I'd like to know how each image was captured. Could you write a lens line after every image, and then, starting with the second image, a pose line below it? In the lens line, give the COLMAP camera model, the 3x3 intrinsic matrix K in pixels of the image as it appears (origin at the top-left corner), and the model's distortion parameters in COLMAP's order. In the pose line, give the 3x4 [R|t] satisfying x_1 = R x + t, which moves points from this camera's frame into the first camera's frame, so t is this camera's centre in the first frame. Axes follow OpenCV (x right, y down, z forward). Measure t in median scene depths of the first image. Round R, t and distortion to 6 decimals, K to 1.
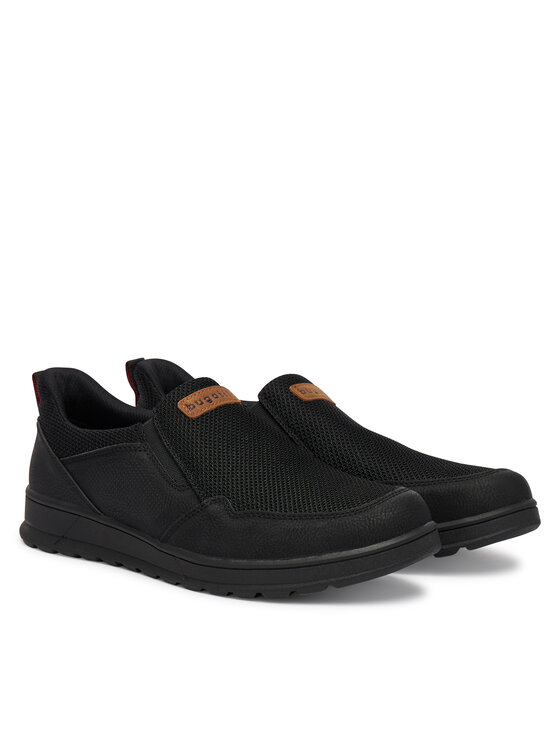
lens RADIAL K [[1968.9, 0, 280.0], [0, 1968.9, 372.9], [0, 0, 1]] dist [0.041427, 0.000000]
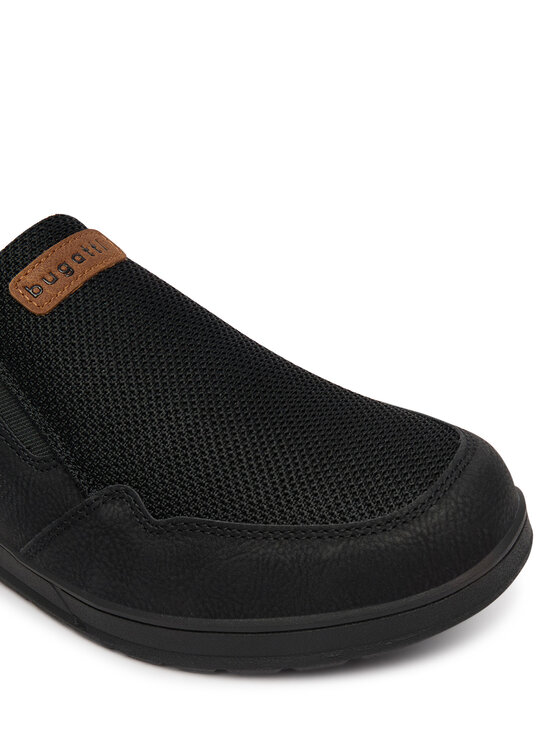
lens RADIAL K [[775.5, 0, 279.8], [0, 775.5, 372.8], [0, 0, 1]] dist [0.006715, 0.000000]
pose [[0.979725, -0.135795, 0.147302, -0.014499], [0.056714, 0.893151, 0.446166, -0.052627], [-0.192150, -0.428766, 0.882744, 0.795136]]
